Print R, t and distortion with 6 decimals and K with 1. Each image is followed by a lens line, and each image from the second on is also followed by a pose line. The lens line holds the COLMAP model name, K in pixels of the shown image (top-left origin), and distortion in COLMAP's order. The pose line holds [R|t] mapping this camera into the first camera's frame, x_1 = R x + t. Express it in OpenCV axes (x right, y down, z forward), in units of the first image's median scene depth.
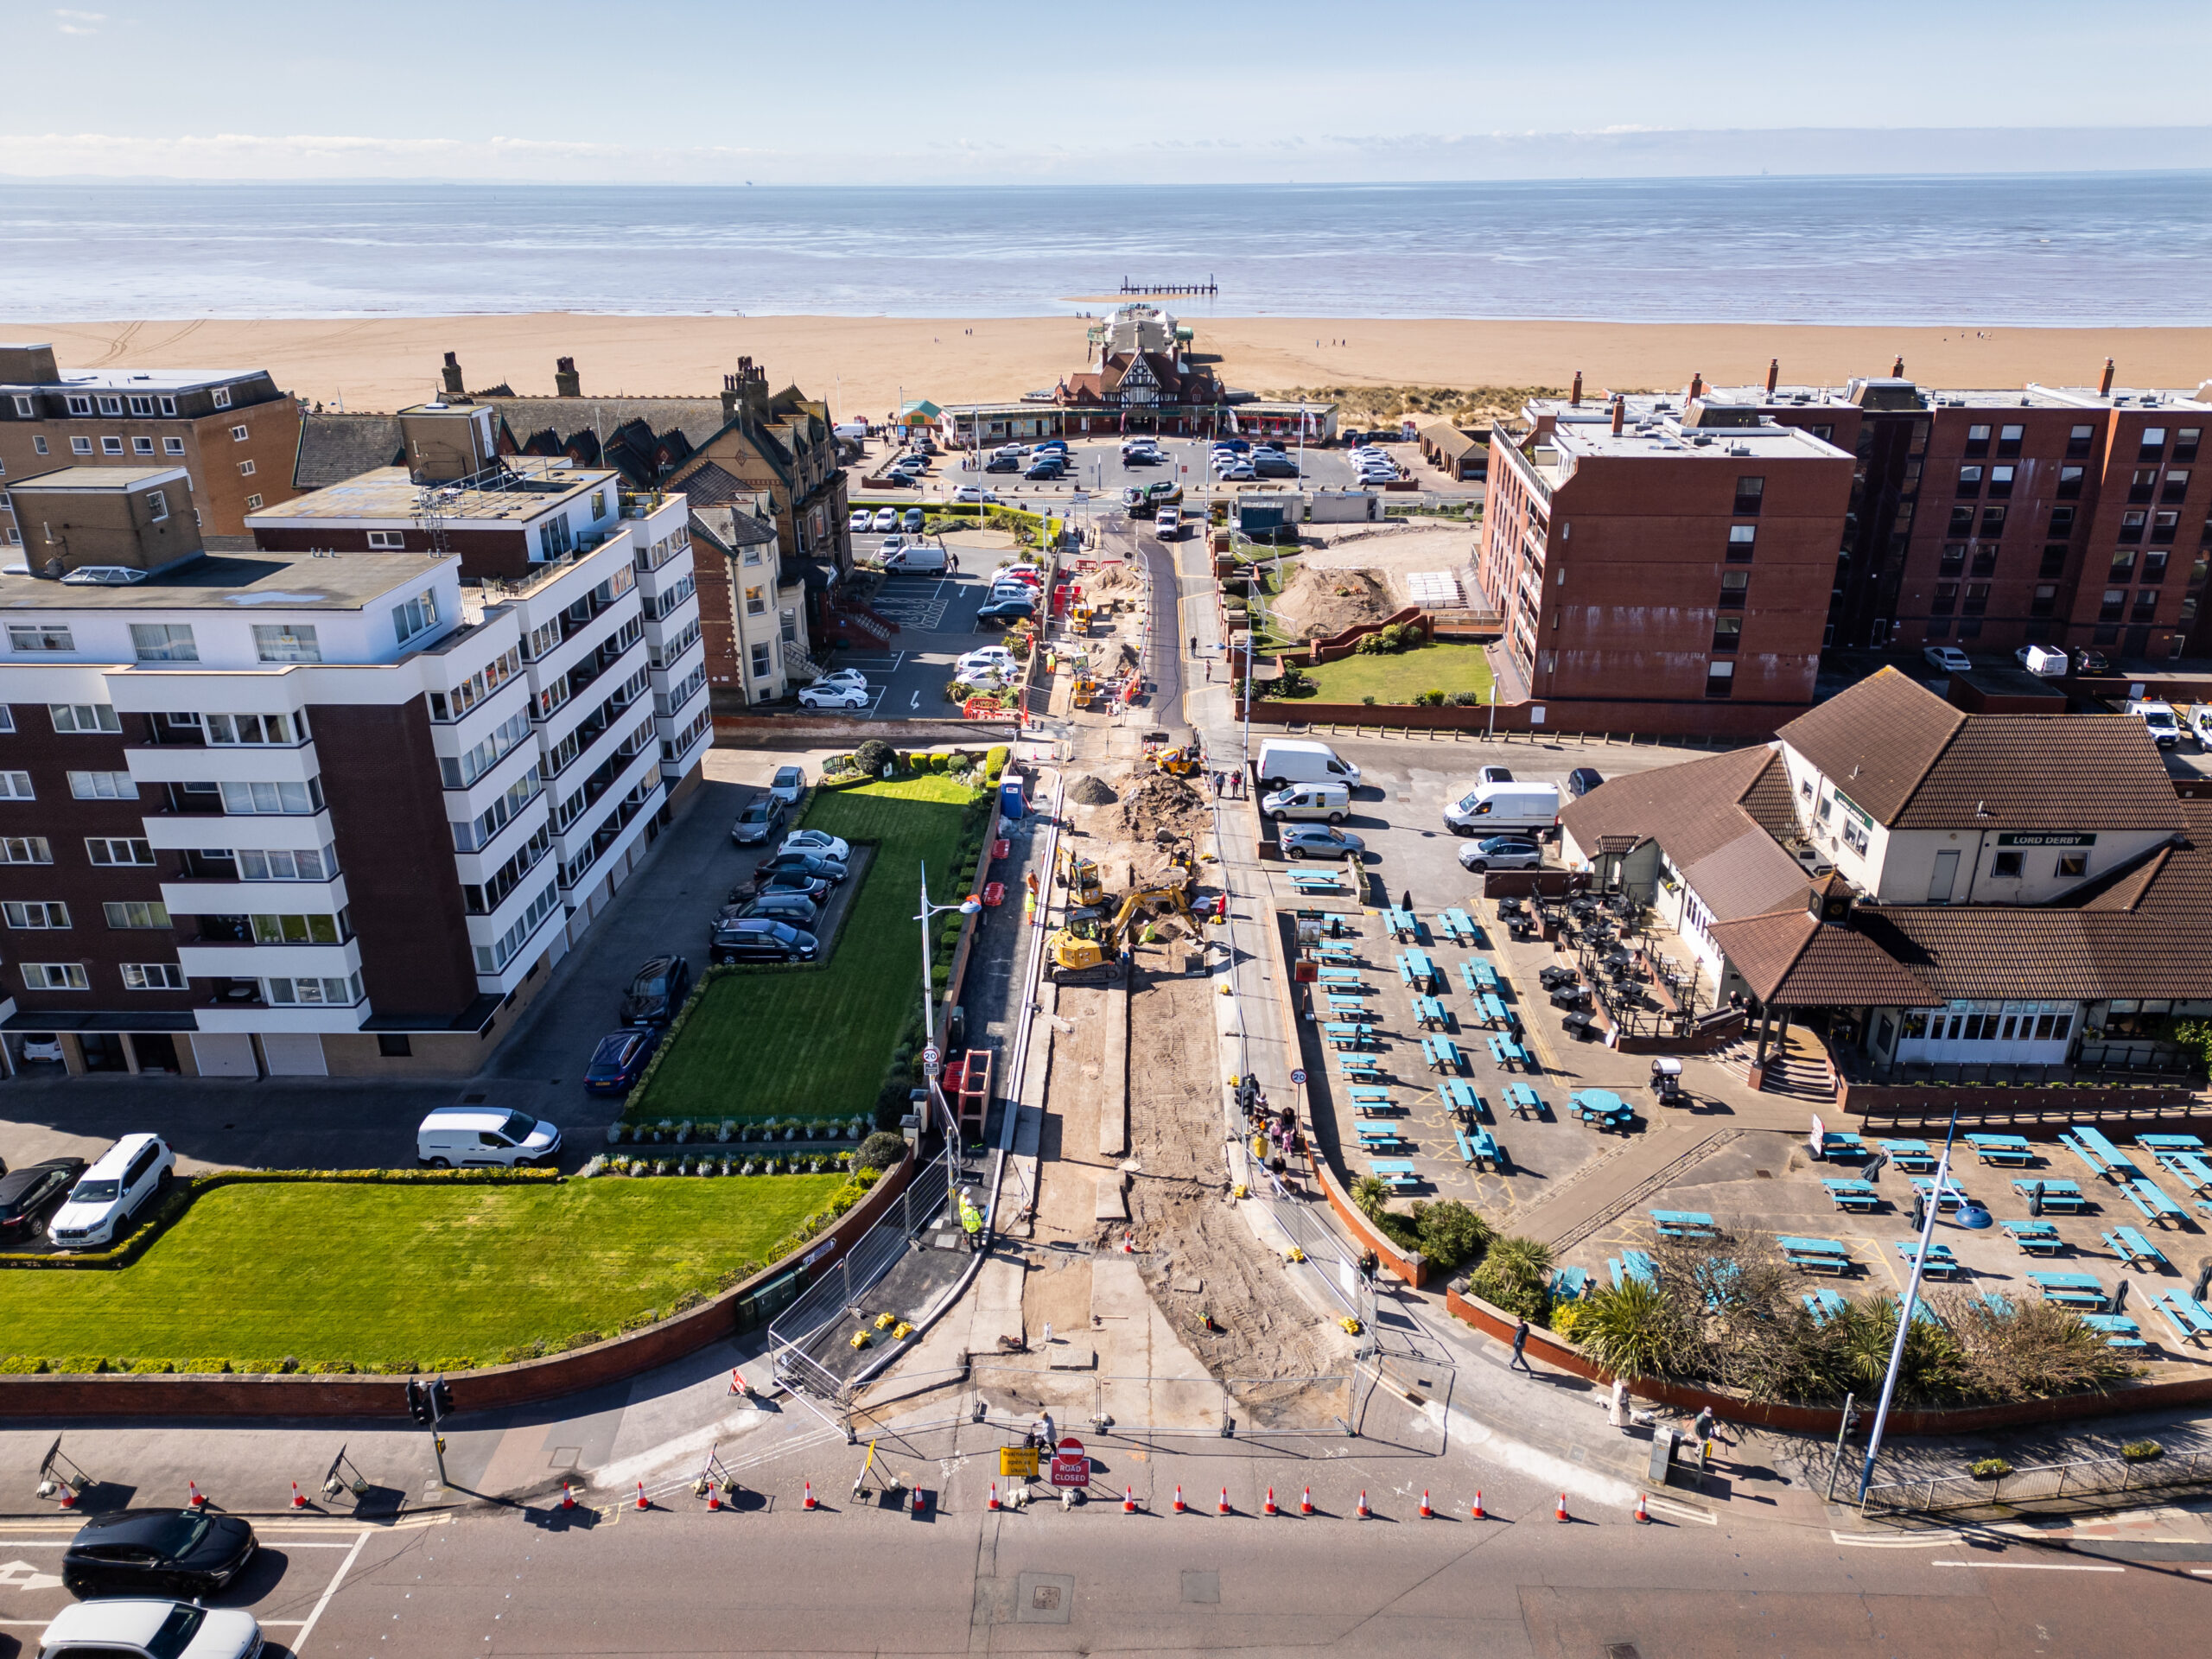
lens RADIAL K [[1521.1, 0, 1126.1], [0, 1521.1, 816.8], [0, 0, 1]] dist [0.056593, -0.039502]
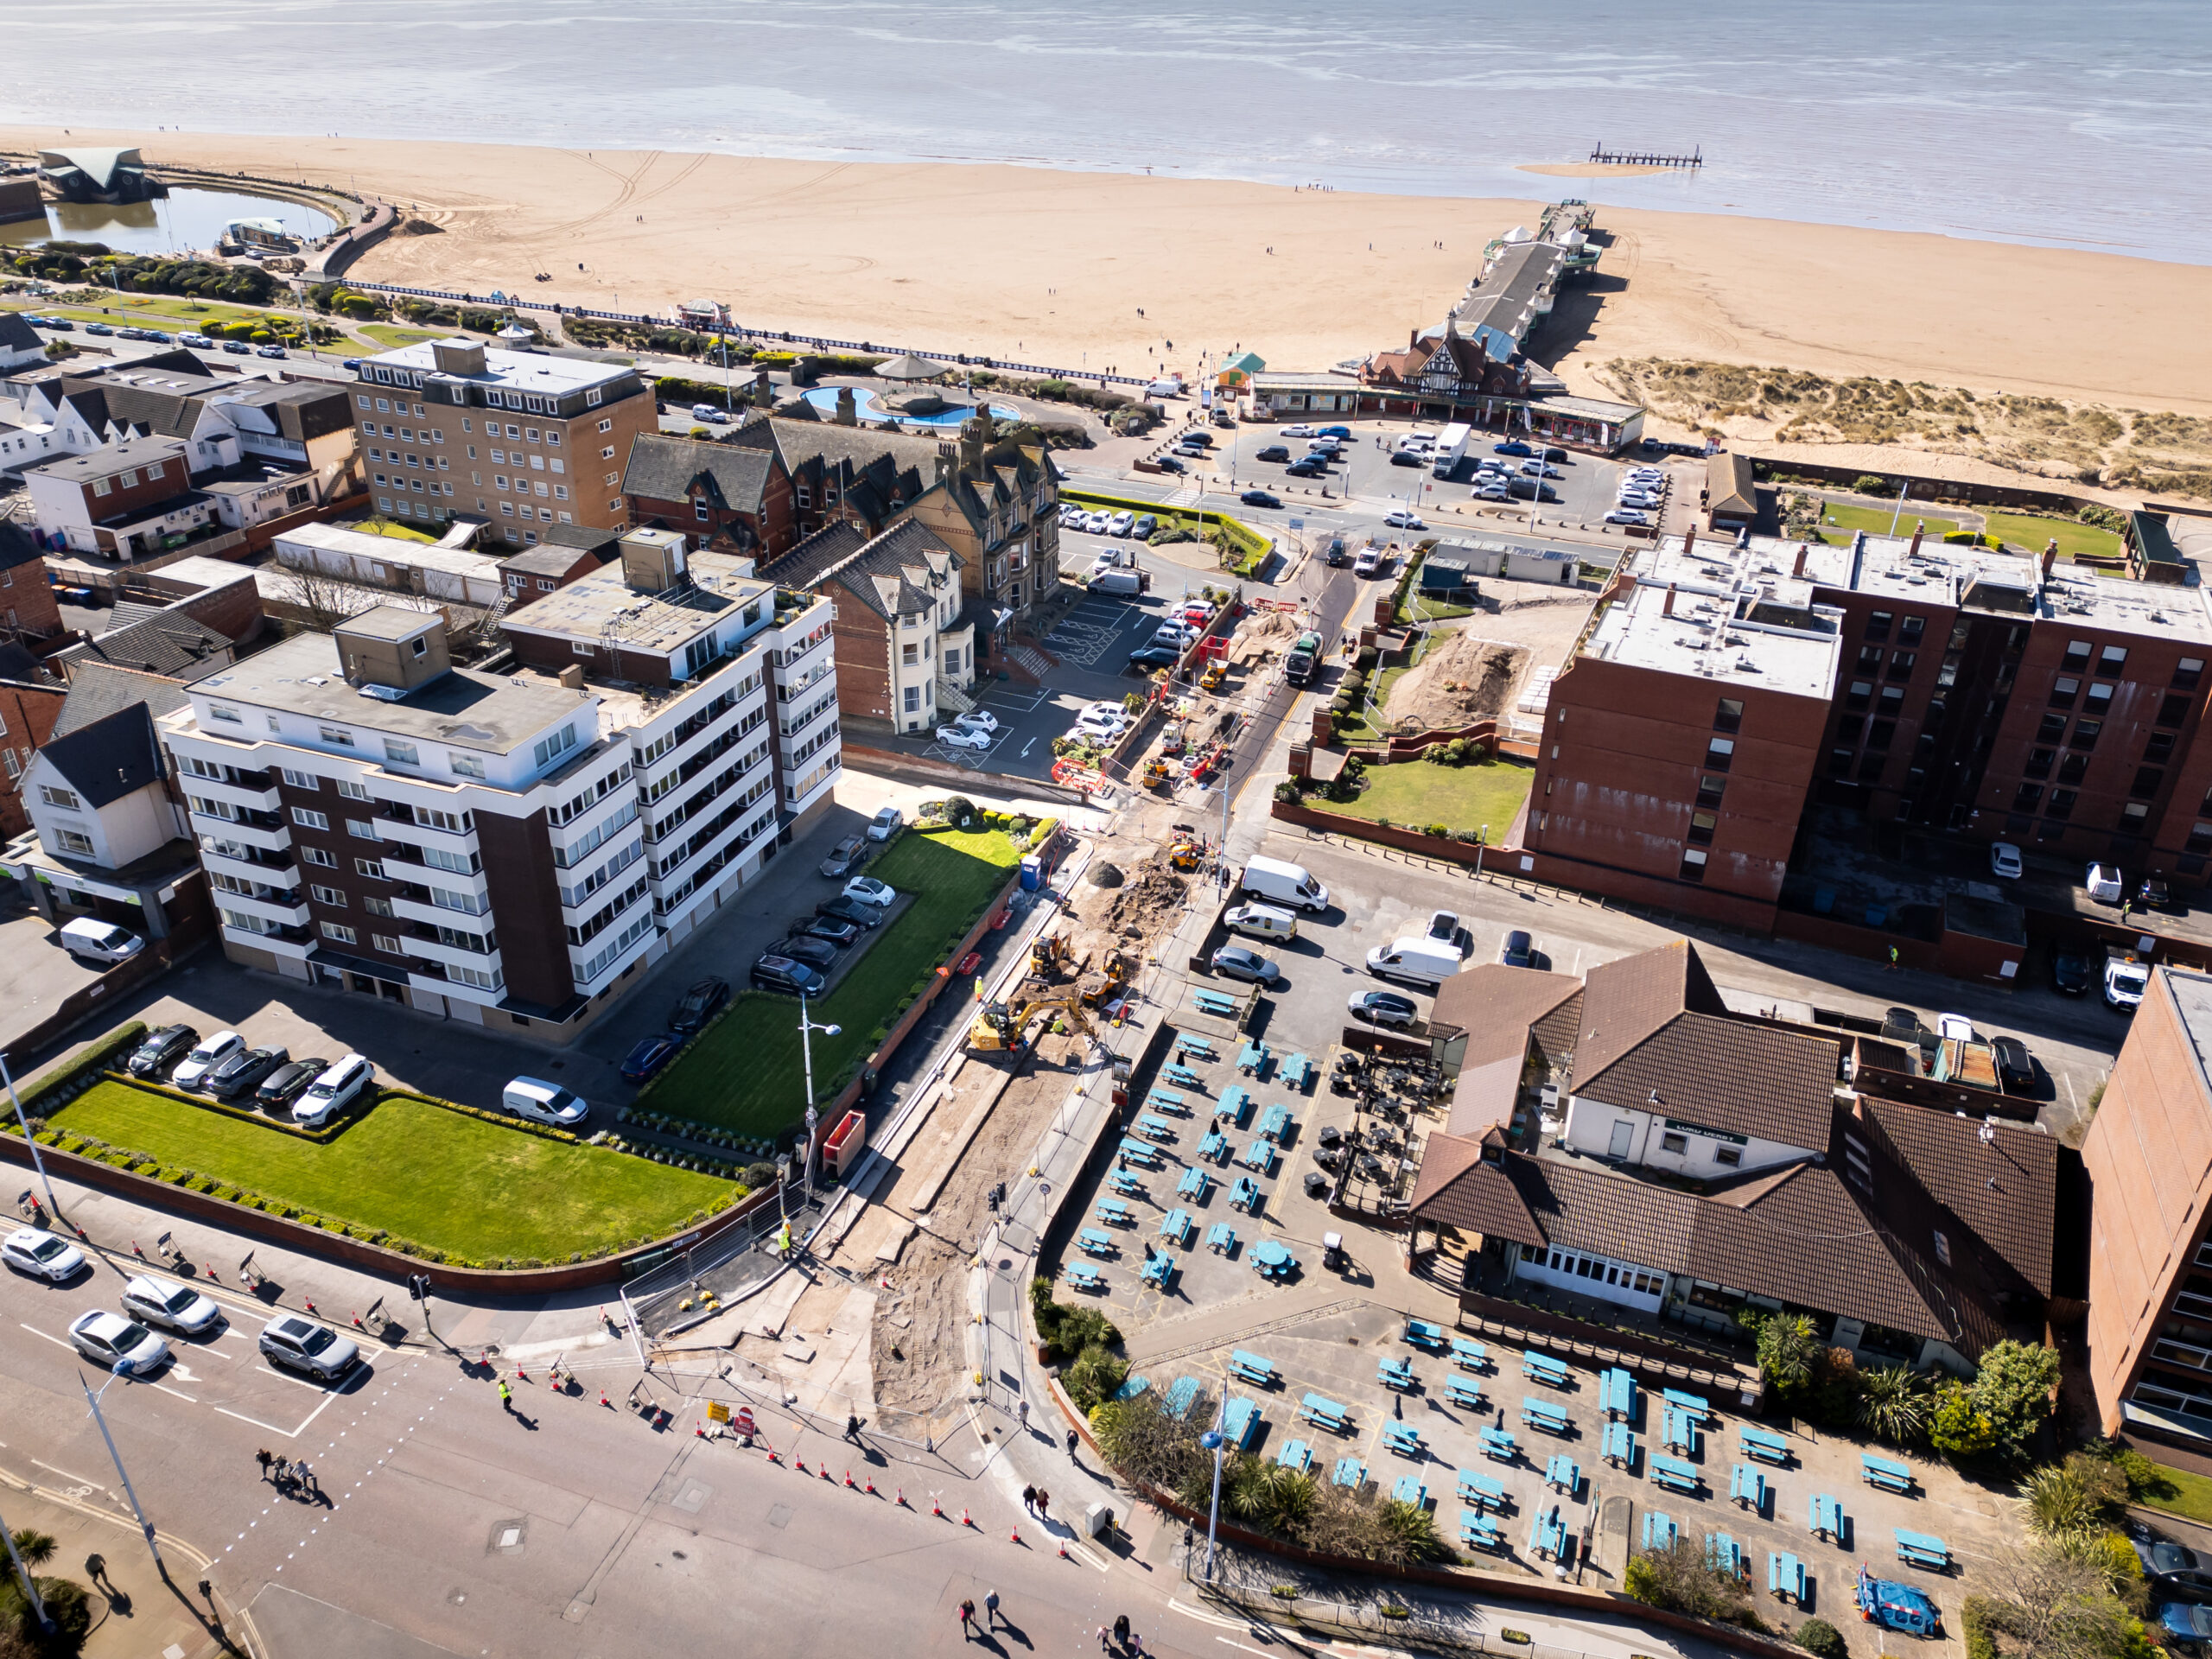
lens RADIAL K [[1521.1, 0, 1089.1], [0, 1521.1, 832.7], [0, 0, 1]] dist [0.056593, -0.039502]
pose [[0.950313, 0.177484, -0.255743, 0.394653], [-0.149276, 0.980743, 0.125938, -0.291256], [0.273170, -0.081505, 0.958507, -0.268734]]
